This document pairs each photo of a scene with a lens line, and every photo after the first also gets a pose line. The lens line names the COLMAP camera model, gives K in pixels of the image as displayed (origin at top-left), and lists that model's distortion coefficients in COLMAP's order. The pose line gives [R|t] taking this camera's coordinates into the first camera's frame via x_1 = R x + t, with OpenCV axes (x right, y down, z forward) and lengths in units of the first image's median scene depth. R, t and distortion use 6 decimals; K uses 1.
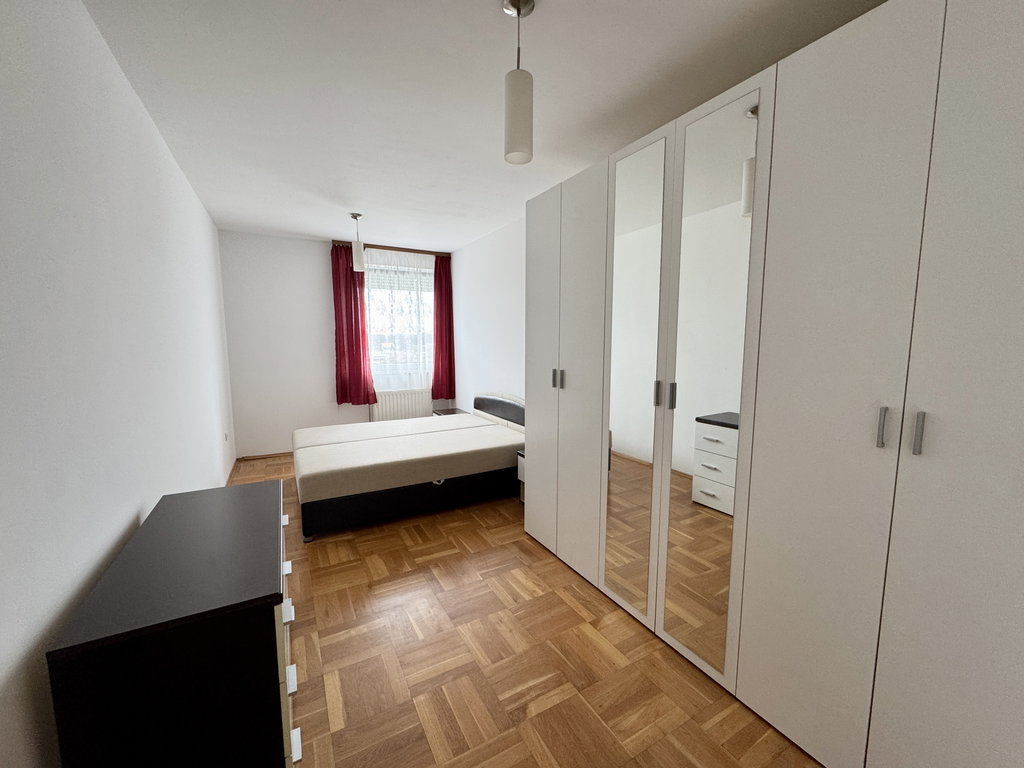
lens RADIAL K [[407.6, 0, 510.3], [0, 407.6, 385.7], [0, 0, 1]] dist [-0.001644, 0.000628]
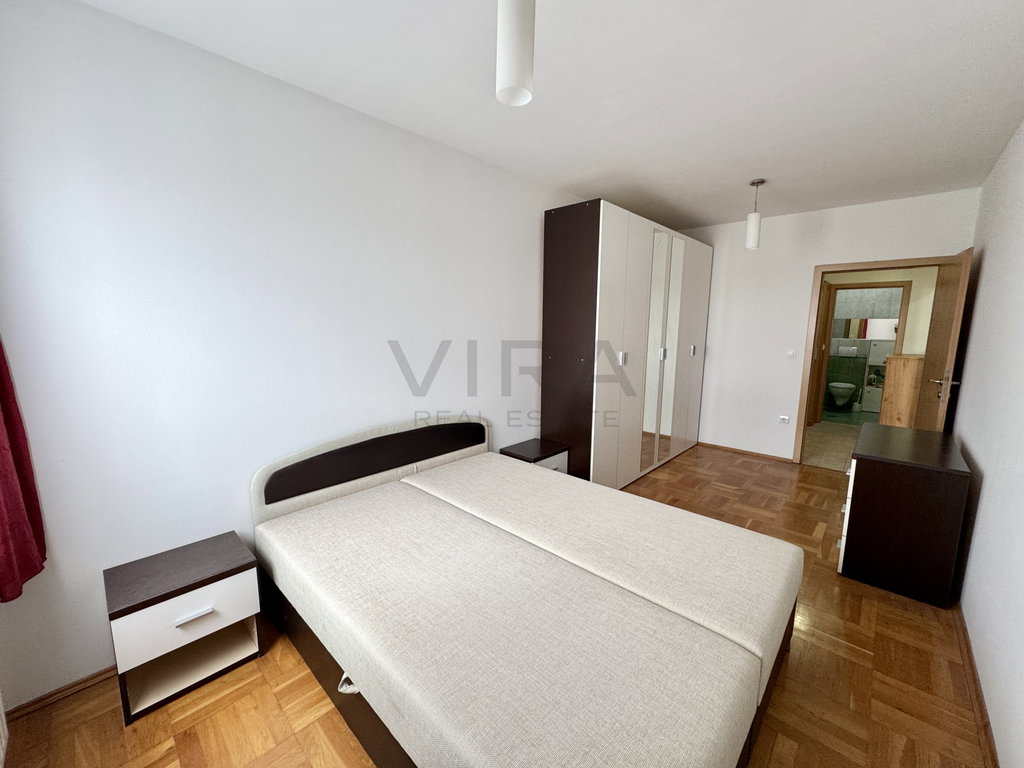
lens RADIAL K [[407.6, 0, 510.3], [0, 407.6, 385.7], [0, 0, 1]] dist [-0.001644, 0.000628]
pose [[-0.310368, -0.141200, 0.940071, -1.510448], [0.099645, 0.978627, 0.179889, -0.290239], [-0.945379, 0.149506, -0.289665, 2.556620]]
